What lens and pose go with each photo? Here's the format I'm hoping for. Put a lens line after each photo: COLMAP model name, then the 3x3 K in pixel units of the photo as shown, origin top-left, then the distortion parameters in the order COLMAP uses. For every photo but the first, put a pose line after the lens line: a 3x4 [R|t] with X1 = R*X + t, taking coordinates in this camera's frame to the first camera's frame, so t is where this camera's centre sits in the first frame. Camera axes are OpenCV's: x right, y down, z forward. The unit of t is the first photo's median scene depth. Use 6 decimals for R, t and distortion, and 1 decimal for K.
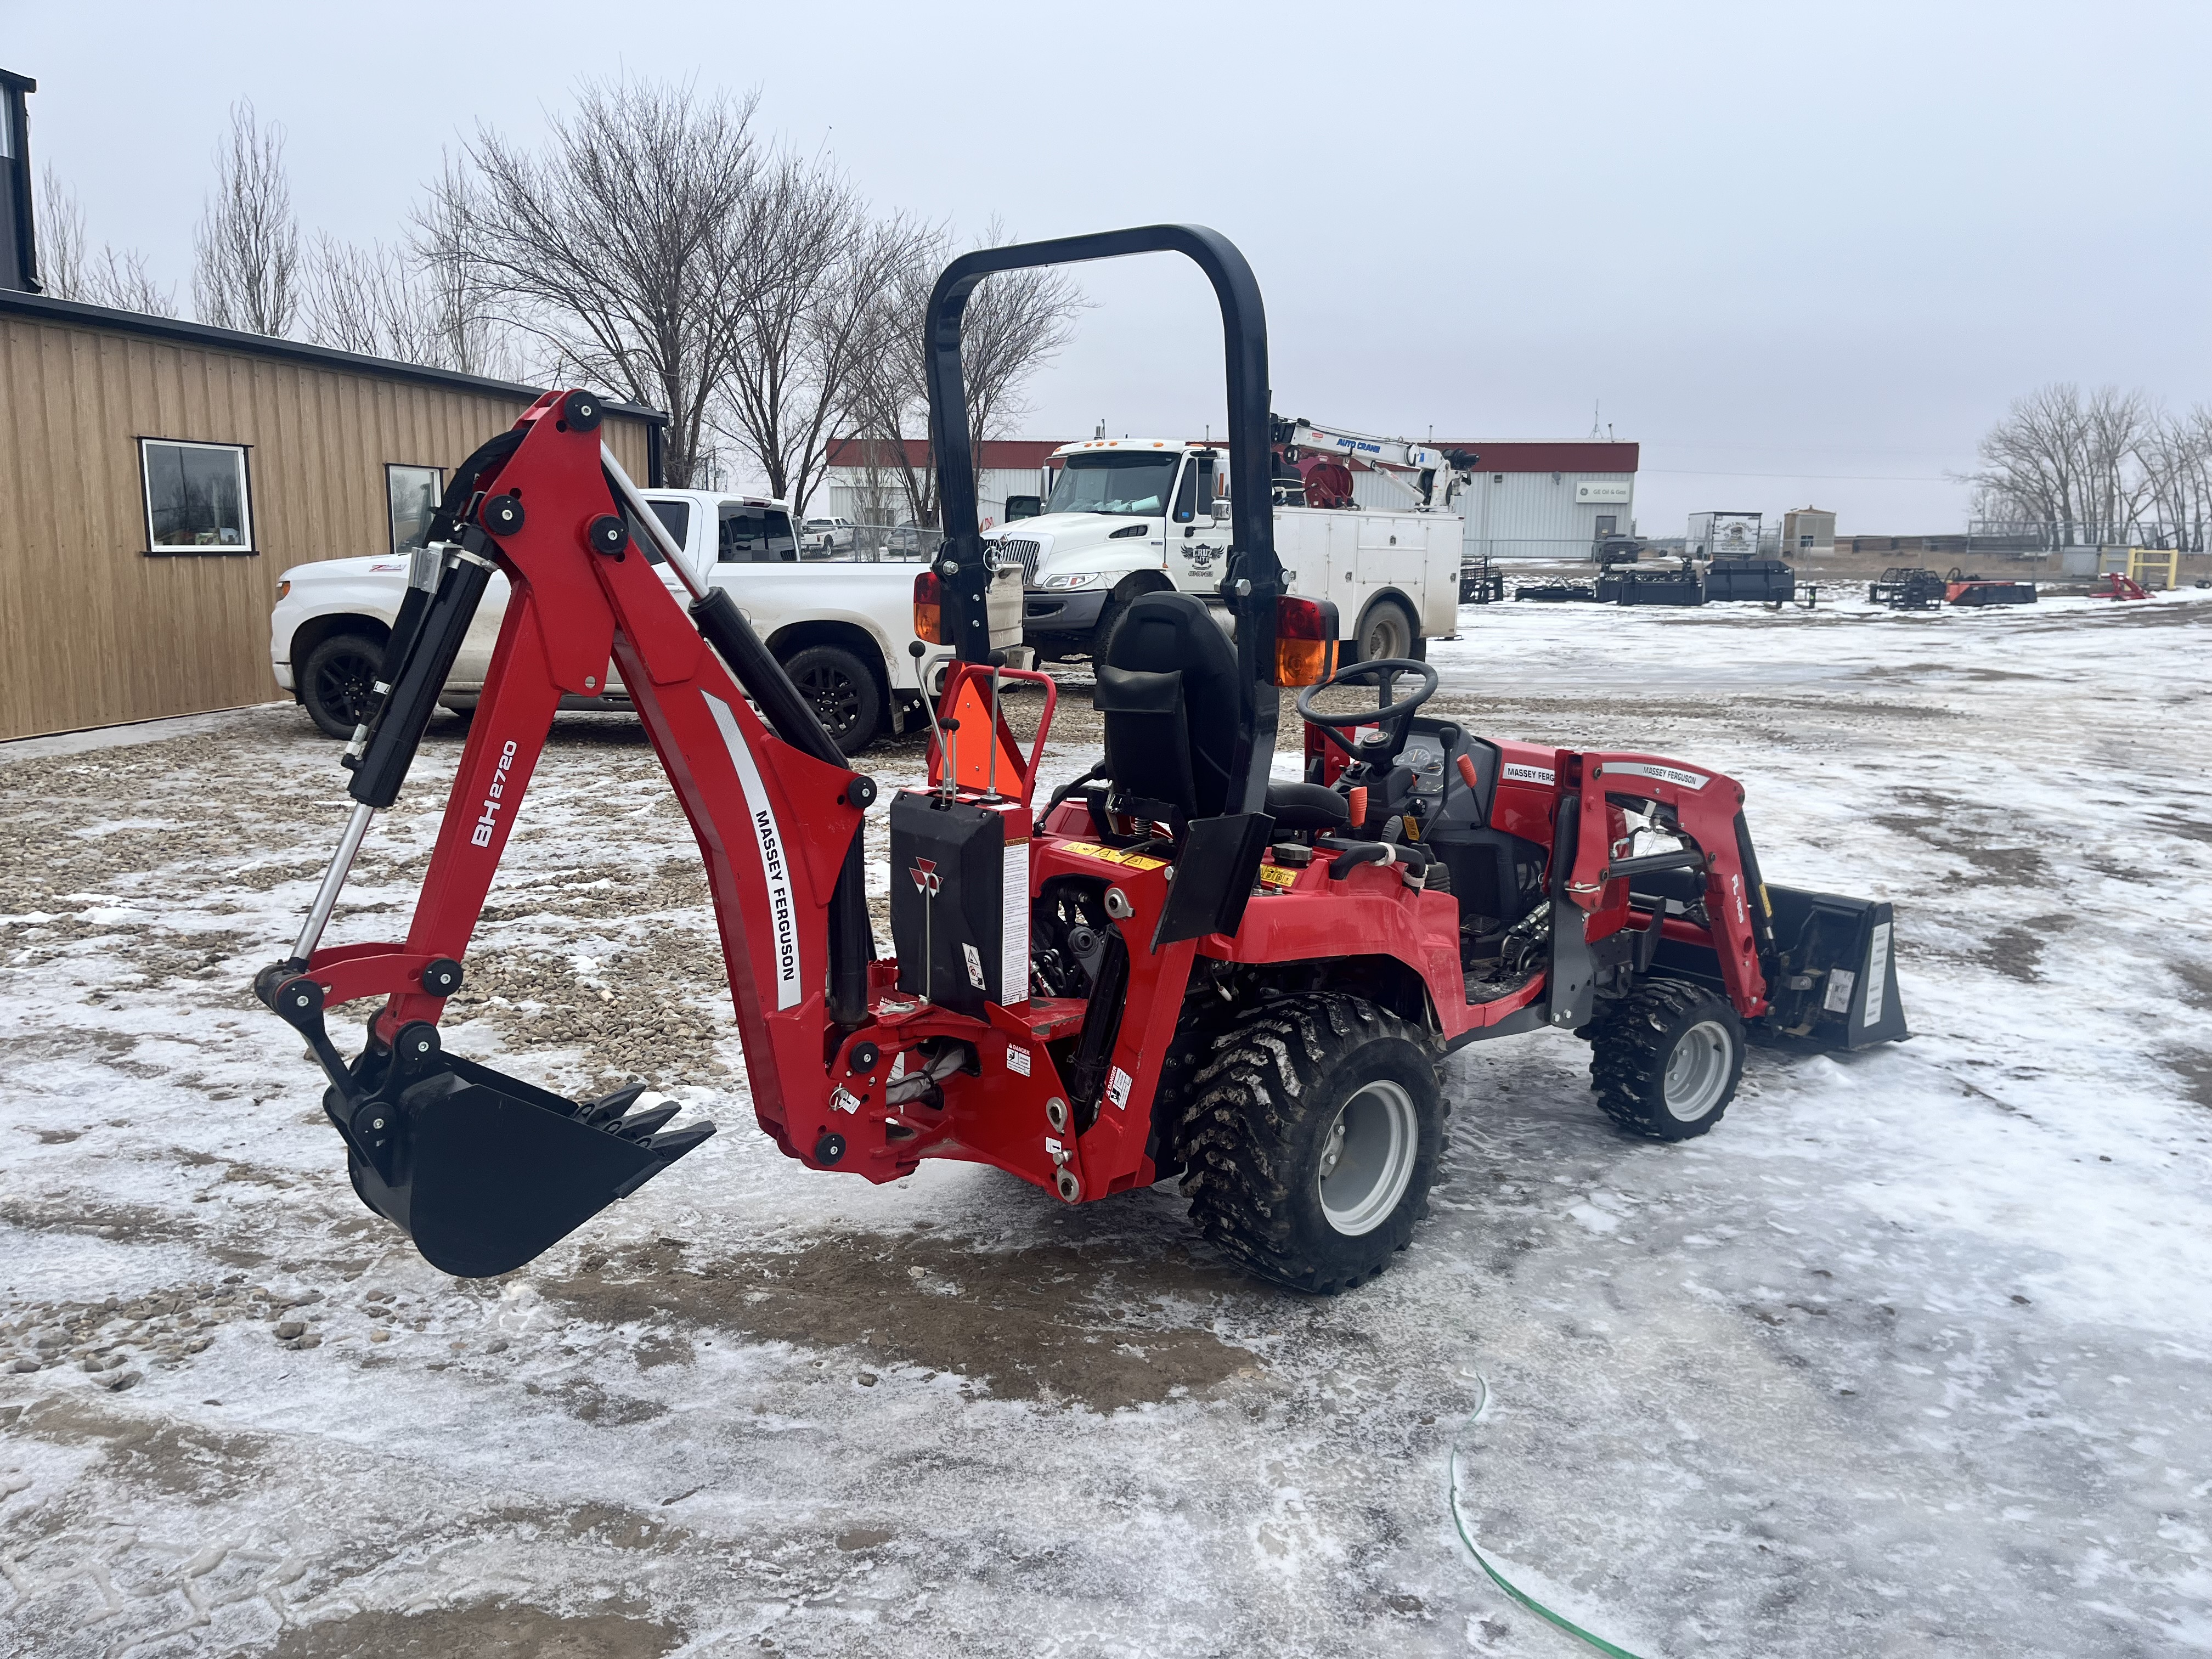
lens RADIAL K [[1658.7, 0, 1100.8], [0, 1658.7, 828.7], [0, 0, 1]] dist [0.052688, -0.062520]
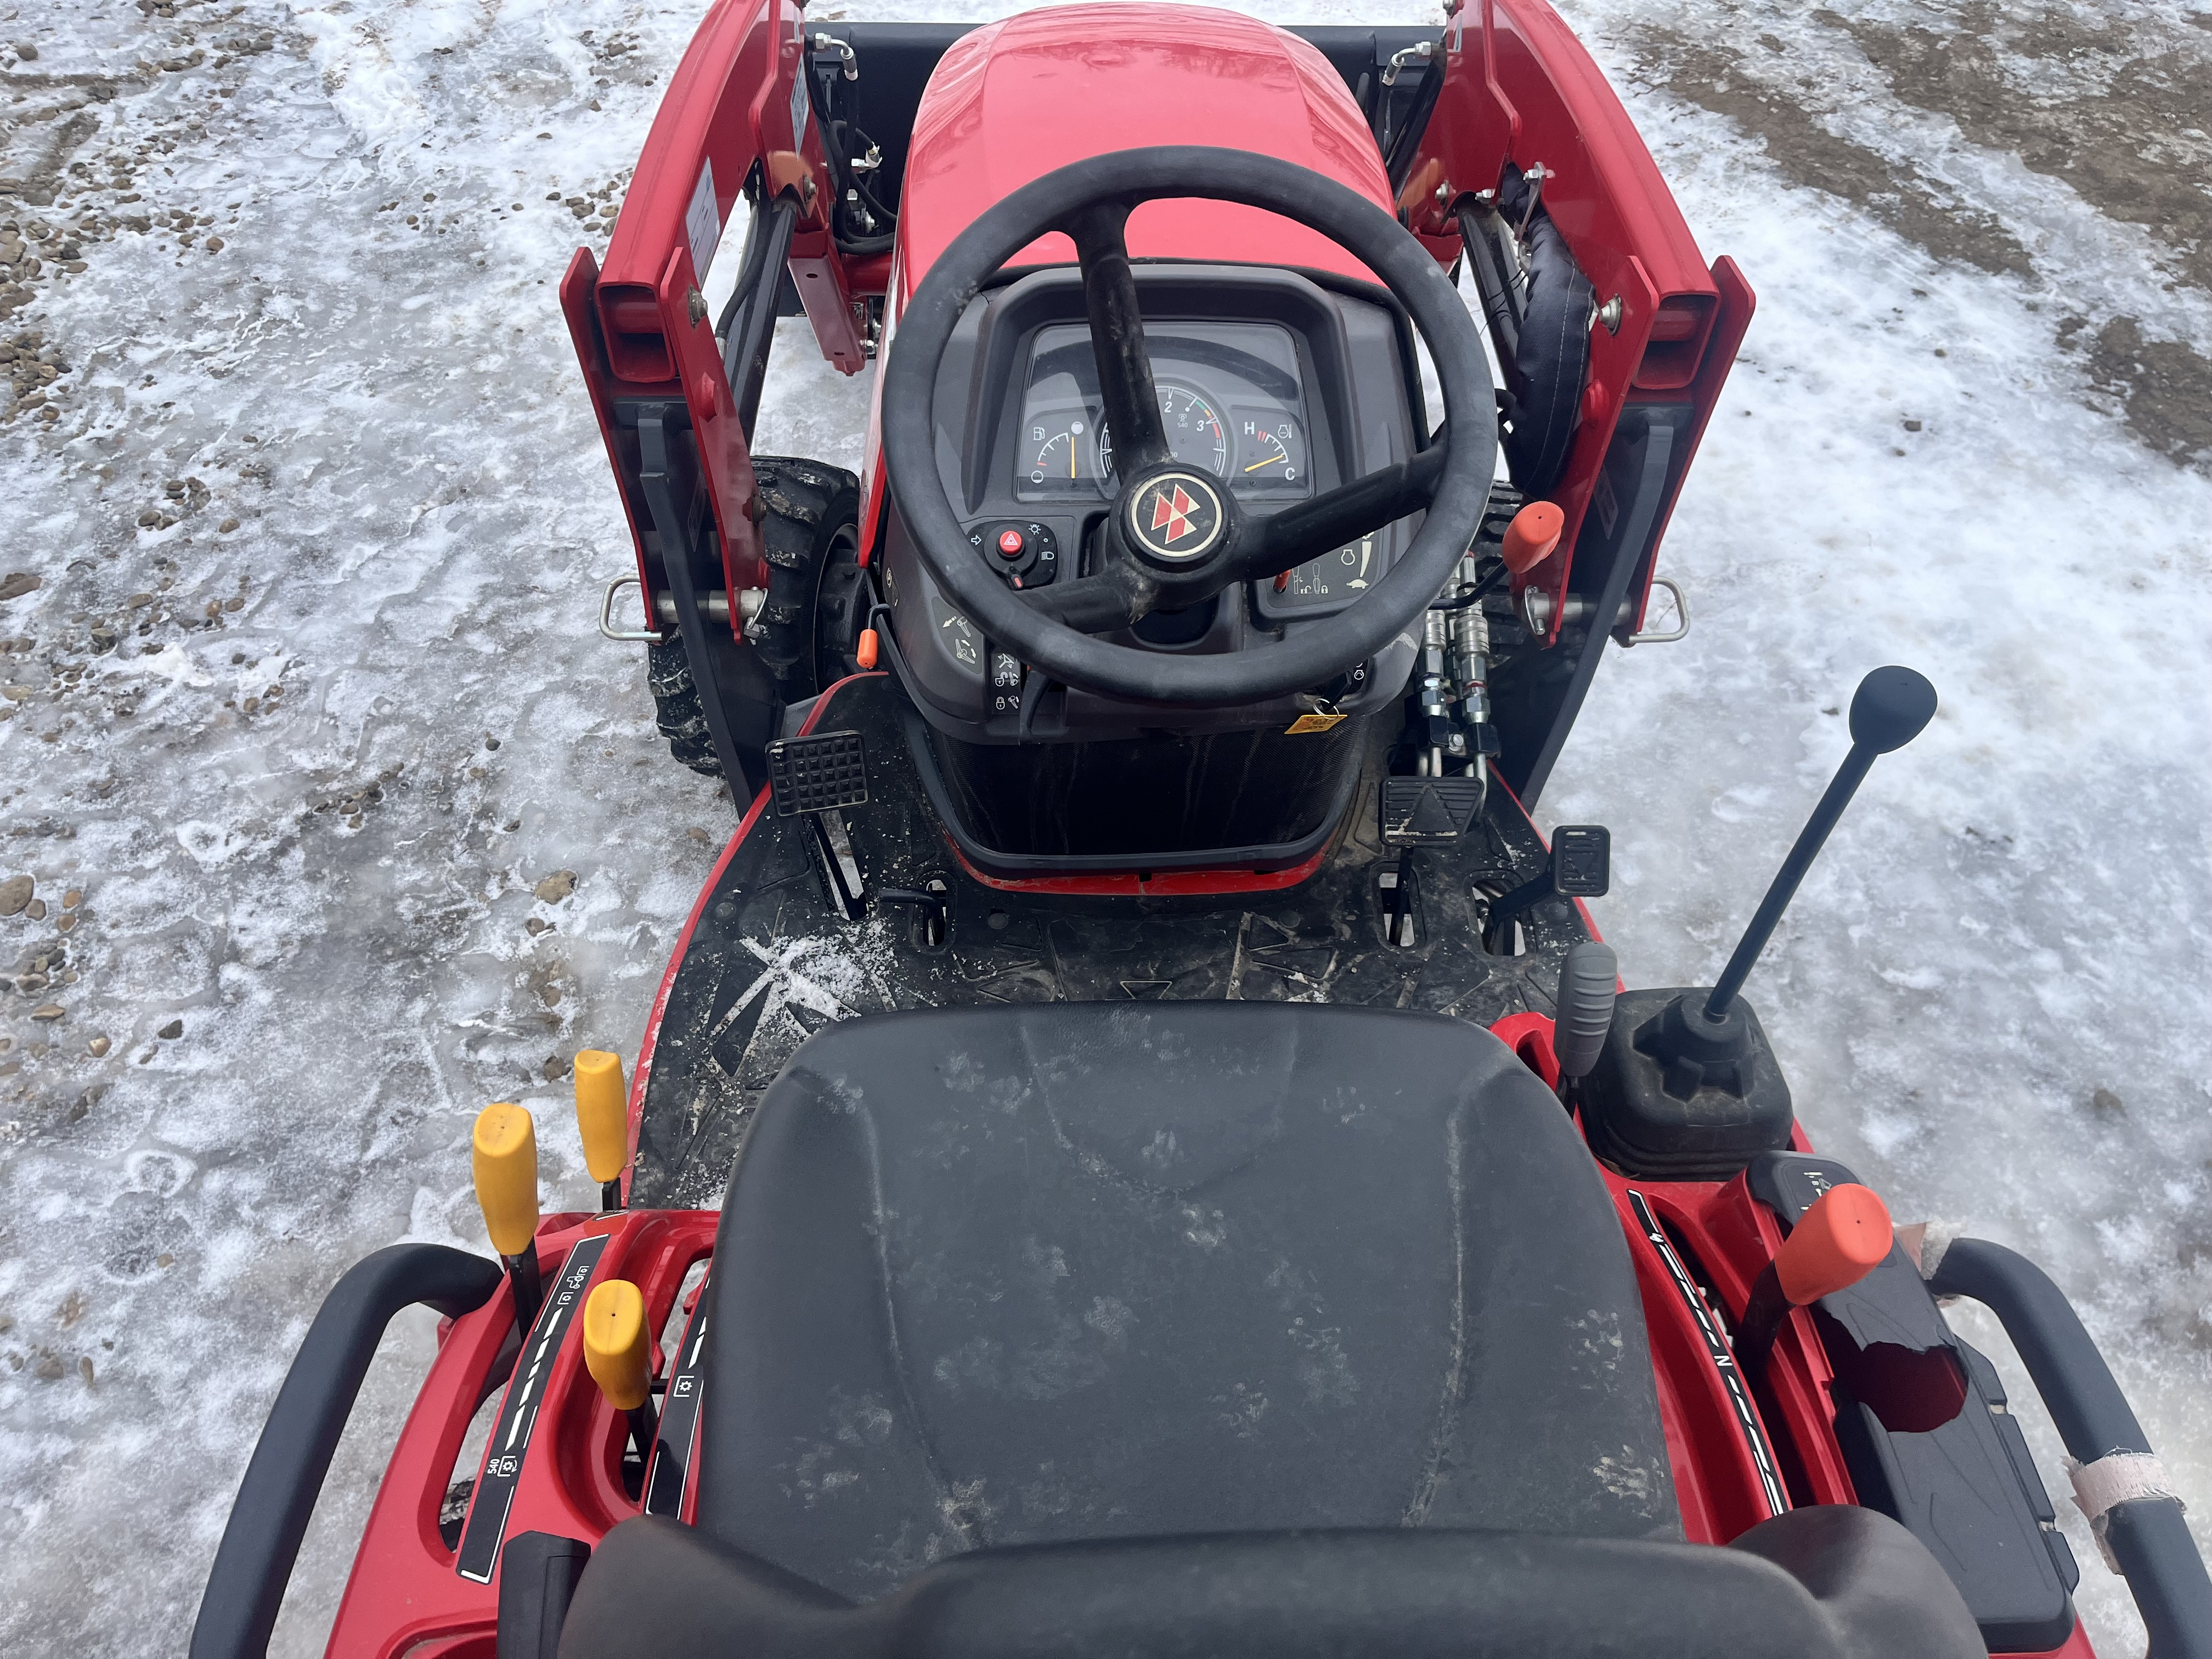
lens RADIAL K [[1658.7, 0, 1100.8], [0, 1658.7, 828.7], [0, 0, 1]] dist [0.052688, -0.062520]
pose [[0.664037, -0.593298, 0.455030, 0.009948], [0.124721, 0.687940, 0.714971, -0.231695], [-0.737224, -0.418016, 0.530814, 0.972033]]
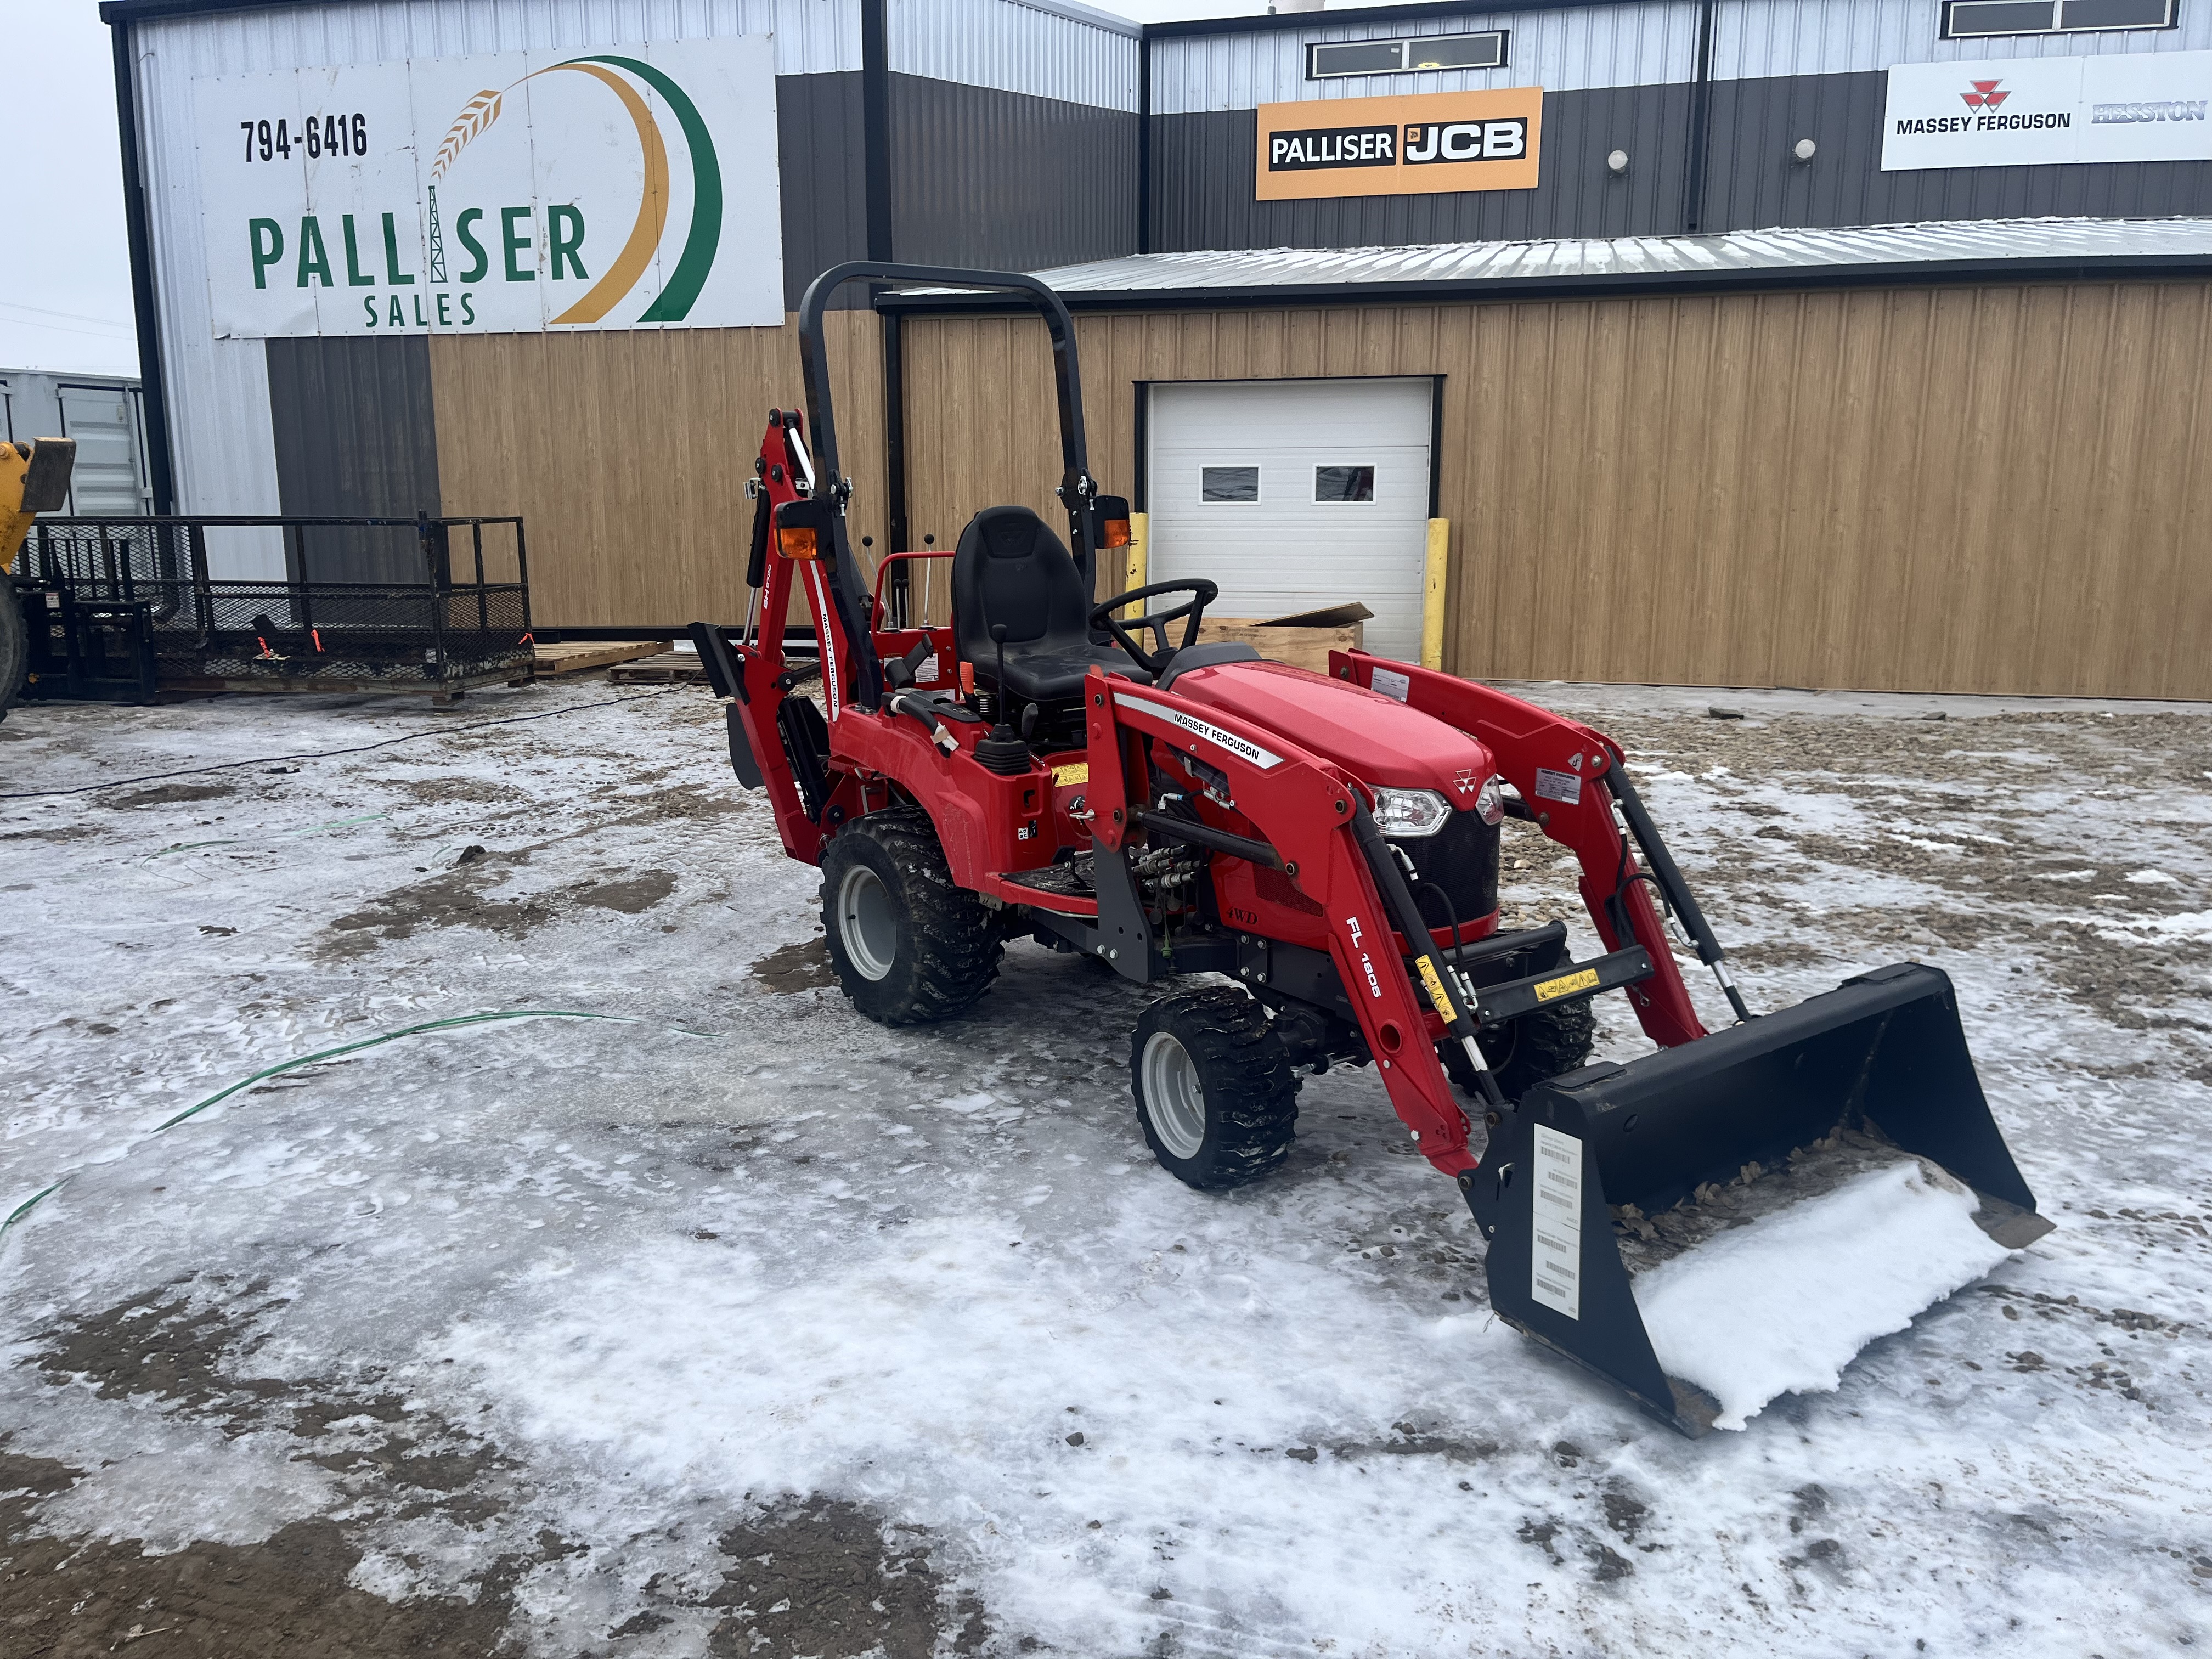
lens RADIAL K [[1658.7, 0, 1100.8], [0, 1658.7, 828.7], [0, 0, 1]] dist [0.052688, -0.062520]
pose [[-0.095257, 0.190857, -0.976985, 1.359353], [-0.166890, 0.964495, 0.204689, -0.171222], [0.981363, 0.182547, -0.060023, 1.185949]]
